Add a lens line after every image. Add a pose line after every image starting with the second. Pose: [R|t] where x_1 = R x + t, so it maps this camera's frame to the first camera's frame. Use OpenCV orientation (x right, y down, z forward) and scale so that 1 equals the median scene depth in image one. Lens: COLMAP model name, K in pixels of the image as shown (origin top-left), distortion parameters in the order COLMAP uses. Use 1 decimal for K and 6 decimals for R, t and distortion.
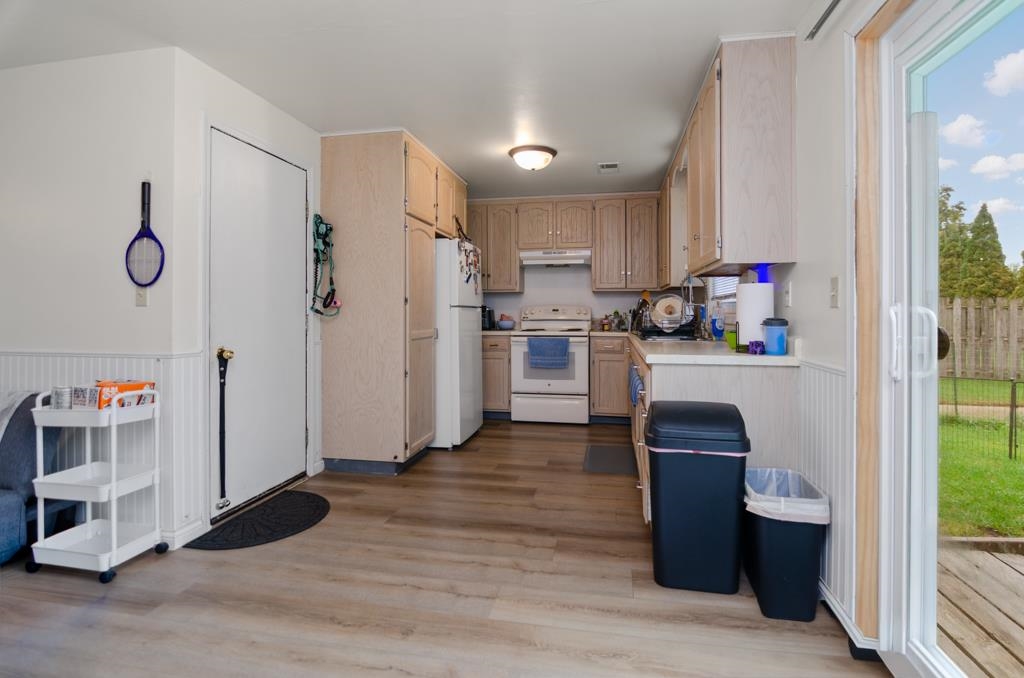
lens RADIAL K [[503.4, 0, 515.1], [0, 503.4, 311.0], [0, 0, 1]] dist [0.003331, -0.010428]
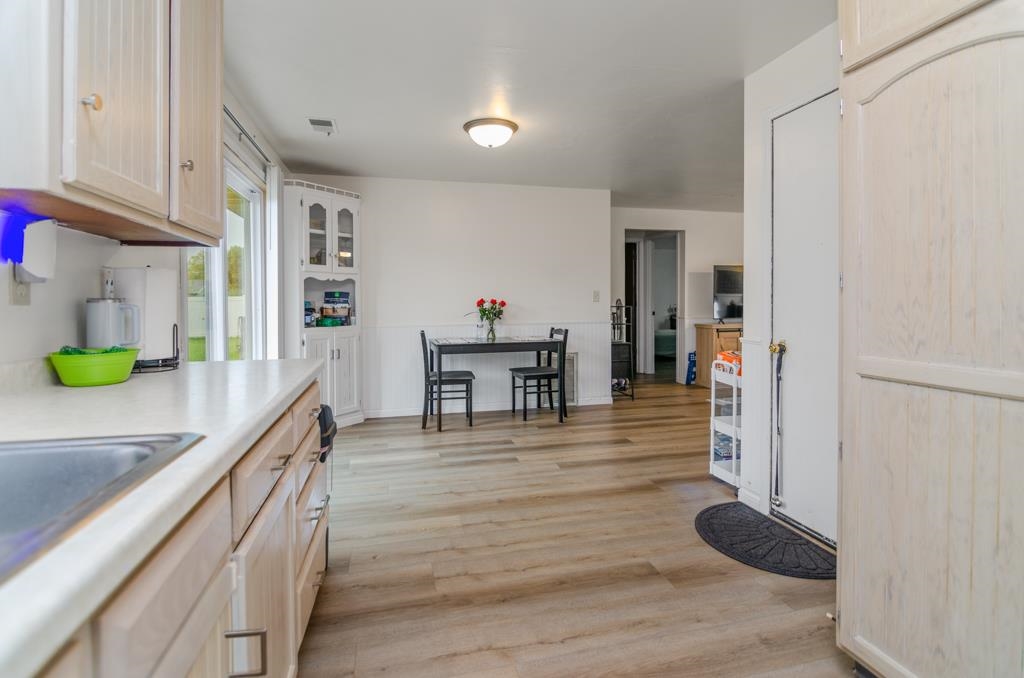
lens RADIAL K [[503.4, 0, 515.1], [0, 503.4, 311.0], [0, 0, 1]] dist [0.003331, -0.010428]
pose [[-0.906715, 0.011434, -0.421590, 0.218292], [0.005972, 0.999880, 0.014274, -0.001615], [0.421702, 0.010425, -0.906674, 1.281665]]
